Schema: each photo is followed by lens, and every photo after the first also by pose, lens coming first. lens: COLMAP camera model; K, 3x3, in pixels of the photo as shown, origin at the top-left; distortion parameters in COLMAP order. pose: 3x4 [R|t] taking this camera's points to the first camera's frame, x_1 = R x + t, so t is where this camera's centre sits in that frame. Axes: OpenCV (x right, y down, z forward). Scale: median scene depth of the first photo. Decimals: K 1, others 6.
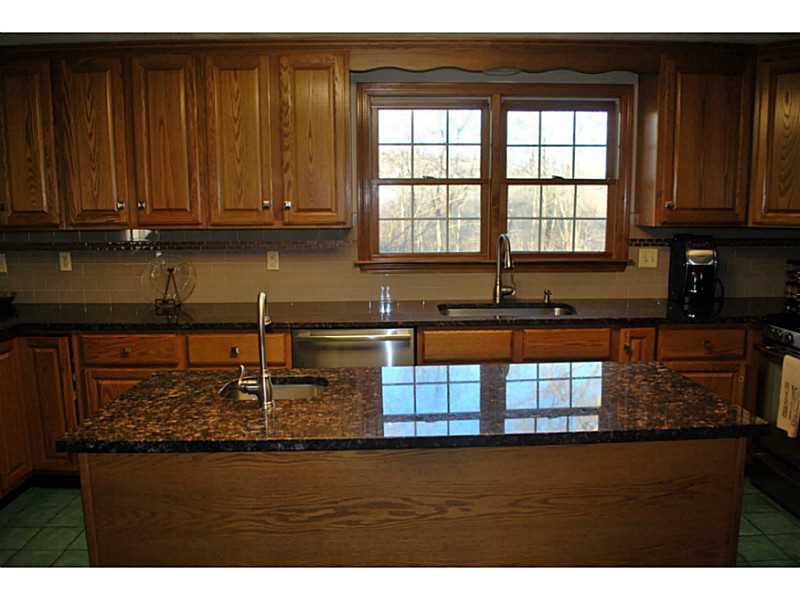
lens RADIAL K [[639.4, 0, 400.0], [0, 639.4, 300.0], [0, 0, 1]] dist [-0.100747, 0.003988]
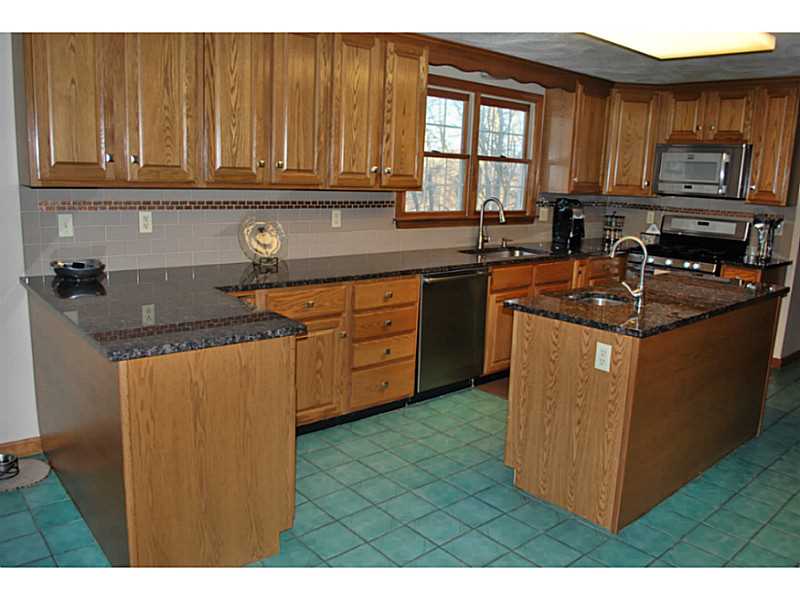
lens RADIAL K [[639.4, 0, 400.0], [0, 639.4, 300.0], [0, 0, 1]] dist [-0.100747, 0.003988]
pose [[0.767317, -0.091236, 0.634744, -0.844400], [0.048013, 0.995223, 0.085009, -0.009776], [-0.639468, -0.034753, 0.768032, 0.067467]]
